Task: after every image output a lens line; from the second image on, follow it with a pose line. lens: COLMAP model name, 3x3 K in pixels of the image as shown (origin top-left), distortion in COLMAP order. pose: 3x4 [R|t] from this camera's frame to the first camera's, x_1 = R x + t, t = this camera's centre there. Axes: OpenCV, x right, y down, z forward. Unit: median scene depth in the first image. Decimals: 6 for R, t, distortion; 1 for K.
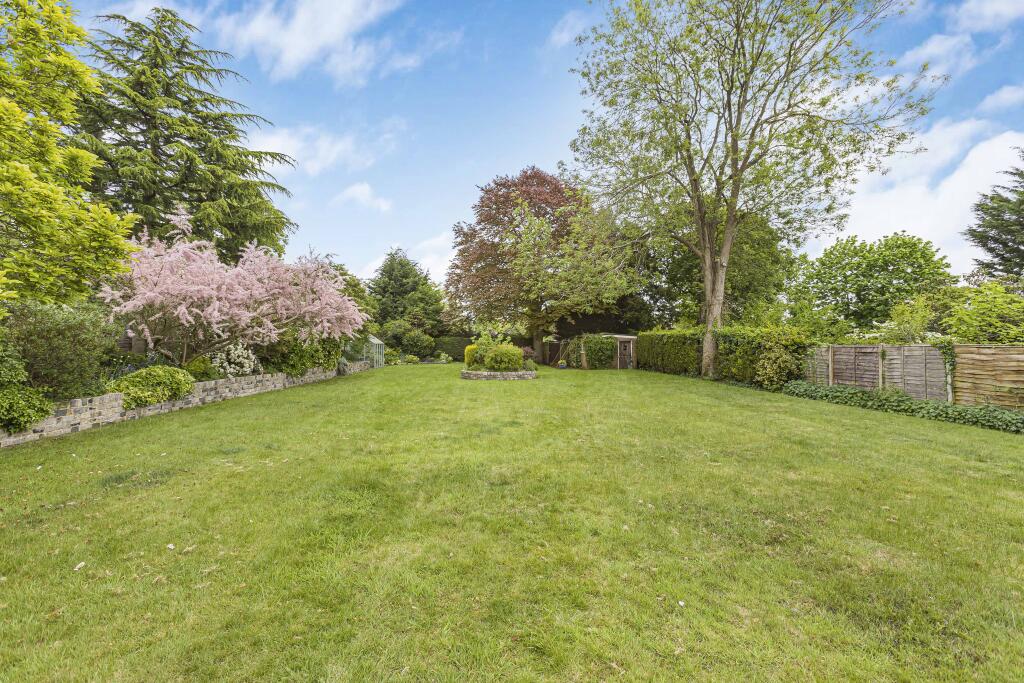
lens RADIAL K [[461.9, 0, 515.7], [0, 461.9, 330.5], [0, 0, 1]] dist [-0.007310, 0.006881]
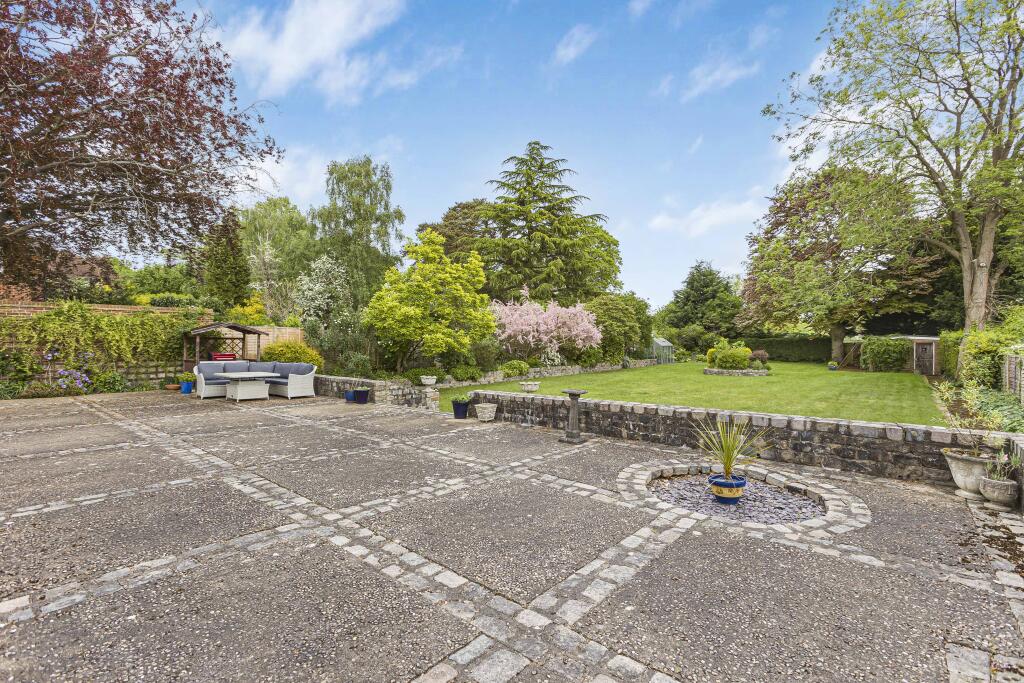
lens RADIAL K [[461.9, 0, 522.6], [0, 461.9, 340.2], [0, 0, 1]] dist [-0.007310, 0.006881]
pose [[0.741981, -0.005214, -0.670400, 0.332465], [0.025950, 0.999444, 0.020948, -0.029422], [0.669918, -0.032940, 0.741704, -0.287302]]
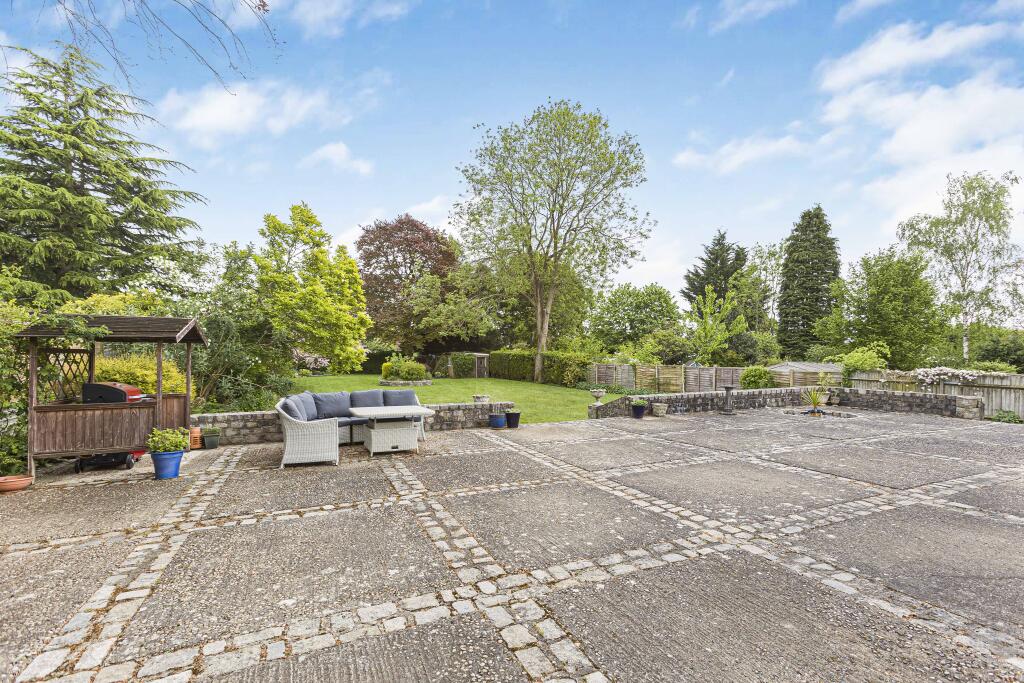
lens RADIAL K [[461.9, 0, 528.2], [0, 461.9, 342.5], [0, 0, 1]] dist [-0.007310, 0.006881]
pose [[0.926100, 0.011167, 0.377112, -0.200675], [-0.013546, 0.999902, 0.003659, -0.036652], [-0.377034, -0.008497, 0.926160, -0.427807]]
